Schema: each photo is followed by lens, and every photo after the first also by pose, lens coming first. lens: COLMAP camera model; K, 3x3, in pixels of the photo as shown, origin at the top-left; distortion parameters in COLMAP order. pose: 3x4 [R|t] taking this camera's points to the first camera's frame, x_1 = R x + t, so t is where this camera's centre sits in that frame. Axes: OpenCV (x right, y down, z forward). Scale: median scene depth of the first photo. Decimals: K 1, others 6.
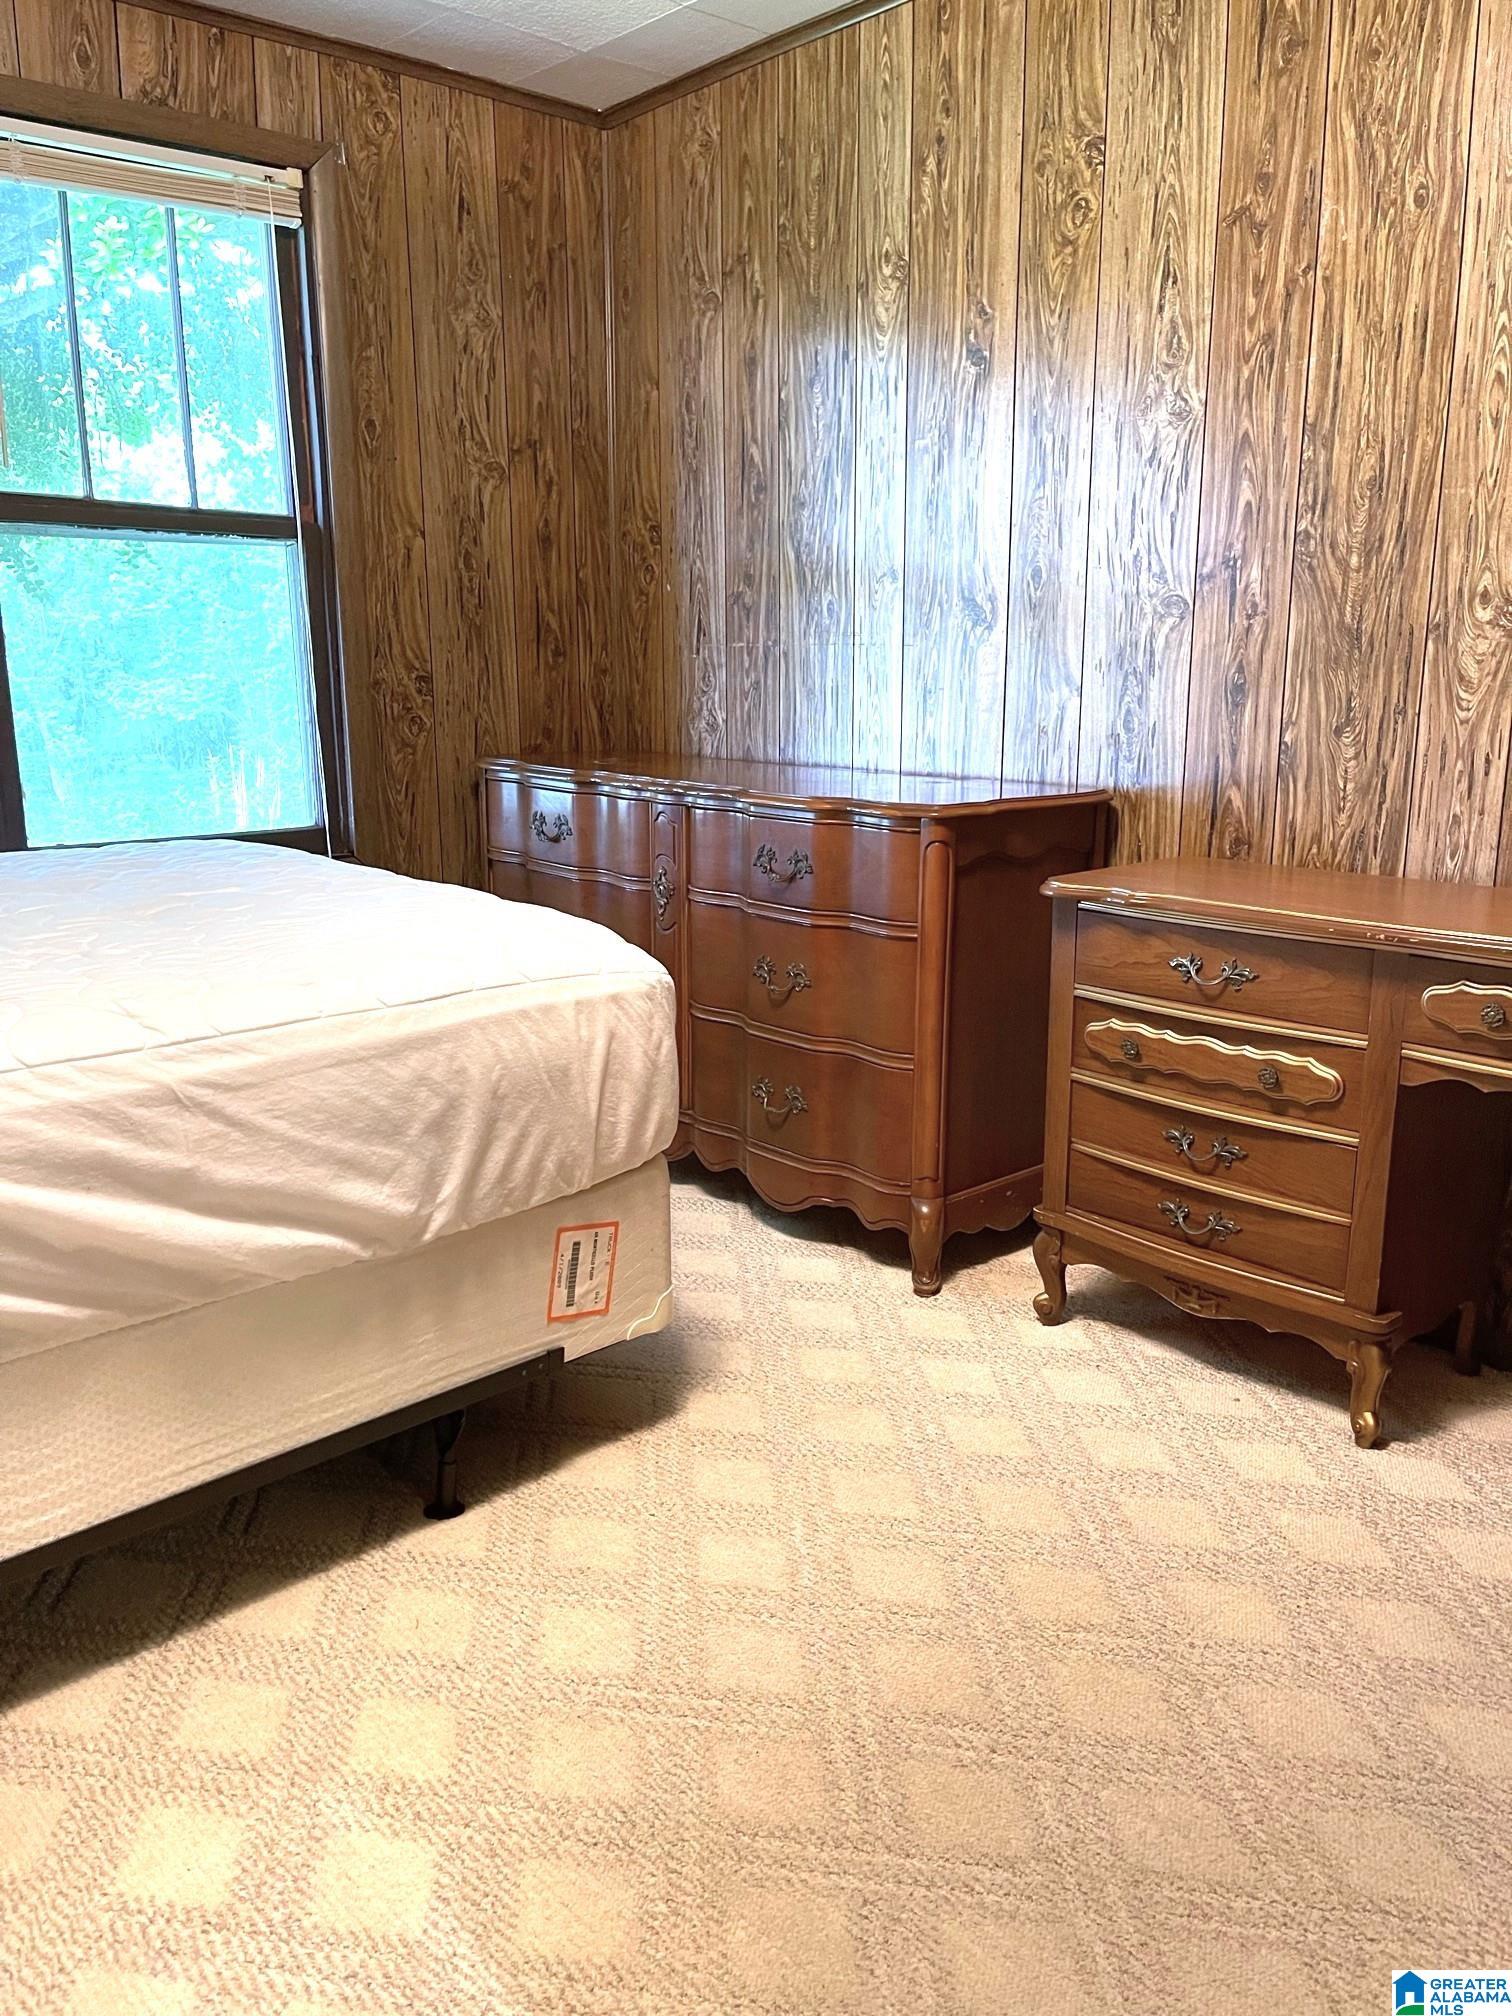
lens RADIAL K [[1505.0, 0, 751.0], [0, 1505.0, 1018.0], [0, 0, 1]] dist [0.072926, -0.107283]
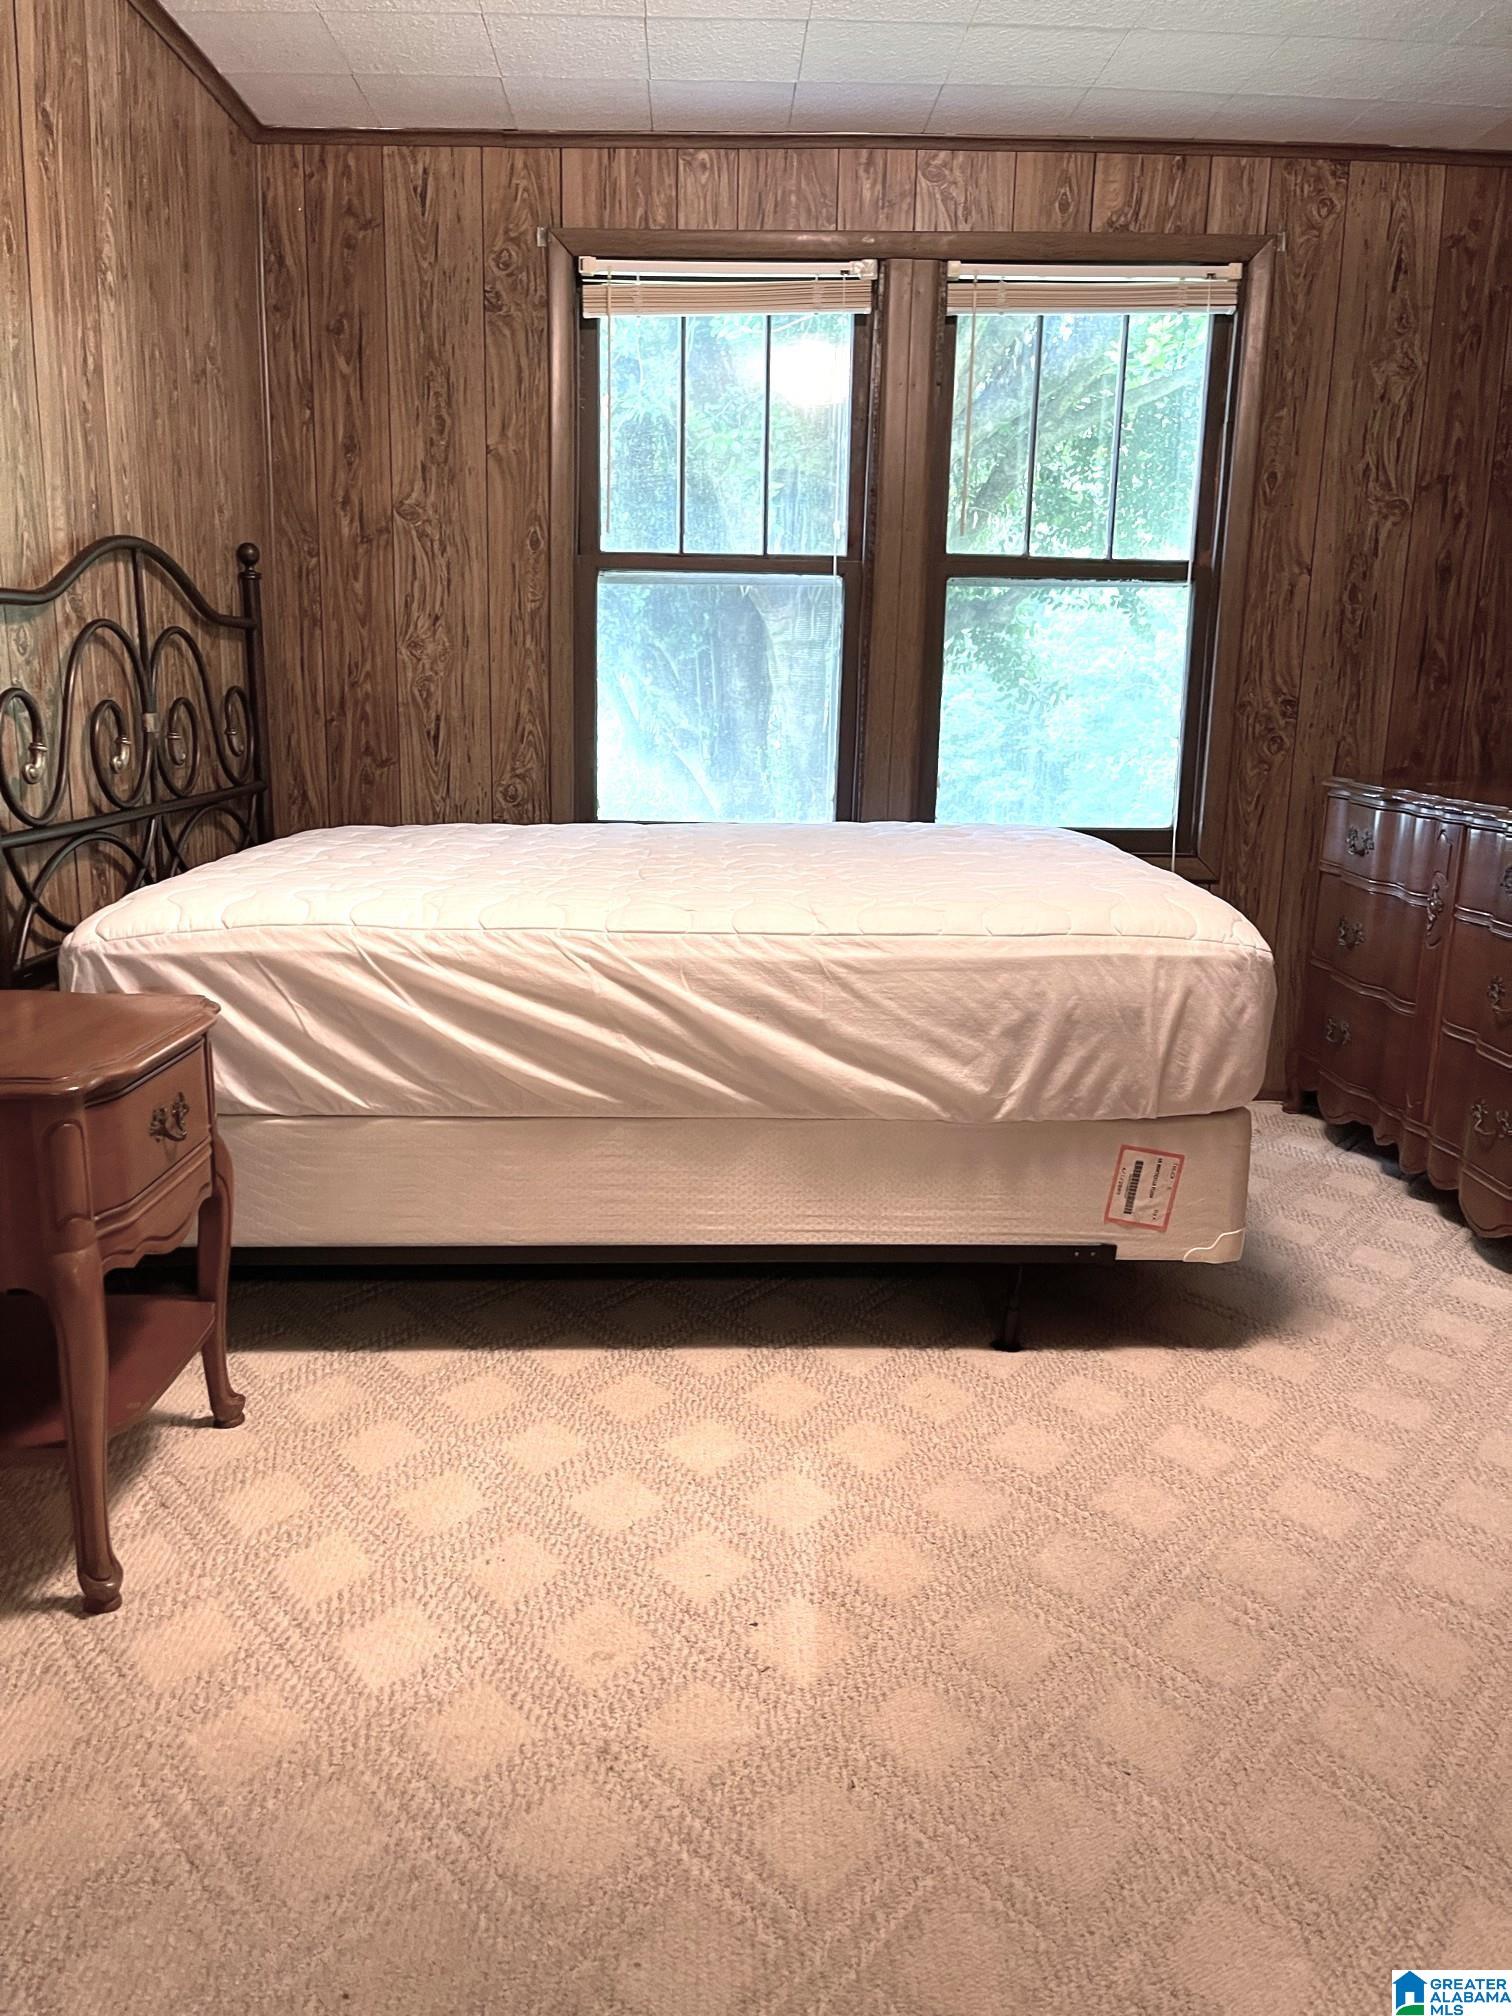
lens RADIAL K [[1505.0, 0, 751.0], [0, 1505.0, 1018.0], [0, 0, 1]] dist [0.072926, -0.107283]
pose [[0.746973, 0.151669, -0.647324, 0.406904], [-0.168524, 0.985028, 0.036327, 0.044885], [0.643142, 0.081955, 0.761349, -0.114753]]
